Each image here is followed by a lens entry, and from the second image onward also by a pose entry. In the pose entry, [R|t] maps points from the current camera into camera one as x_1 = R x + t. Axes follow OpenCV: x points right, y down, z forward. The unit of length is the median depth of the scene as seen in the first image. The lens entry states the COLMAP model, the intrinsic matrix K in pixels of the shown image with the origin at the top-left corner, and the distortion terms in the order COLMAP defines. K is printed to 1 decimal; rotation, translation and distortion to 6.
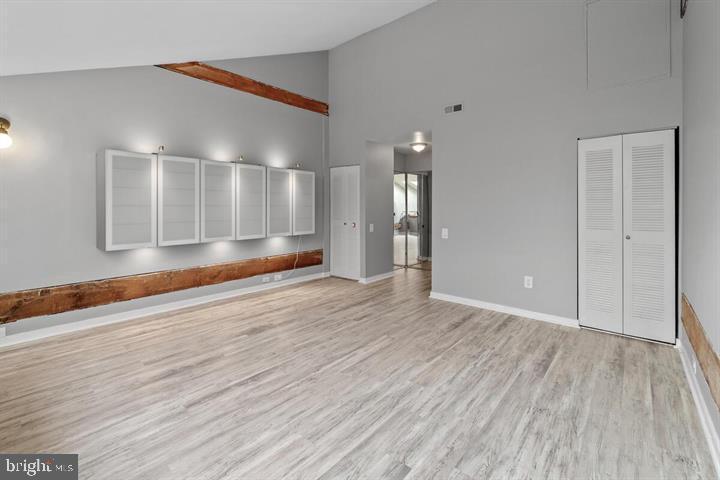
lens RADIAL K [[316.4, 0, 357.5], [0, 316.4, 208.2], [0, 0, 1]] dist [-0.002984, -0.000141]
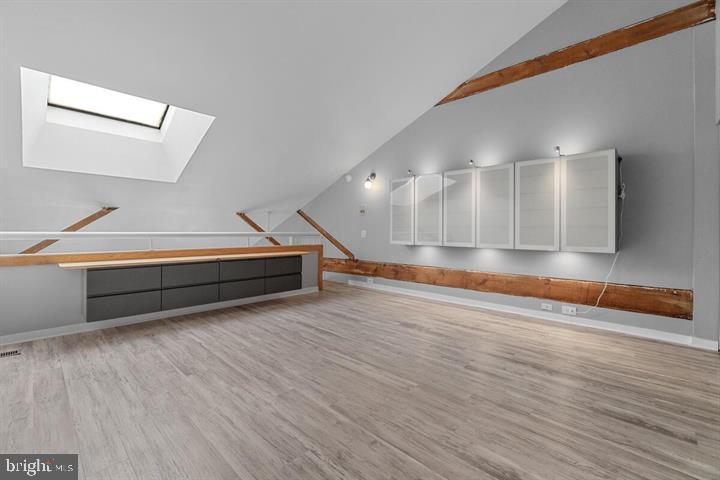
lens RADIAL K [[314.5, 0, 361.1], [0, 314.5, 230.1], [0, 0, 1]] dist [-0.002741, -0.000123]
pose [[-0.041608, -0.005004, -0.999121, 0.868365], [-0.009932, 0.999940, -0.004595, 0.082768], [0.999085, 0.009732, -0.041656, 1.016461]]
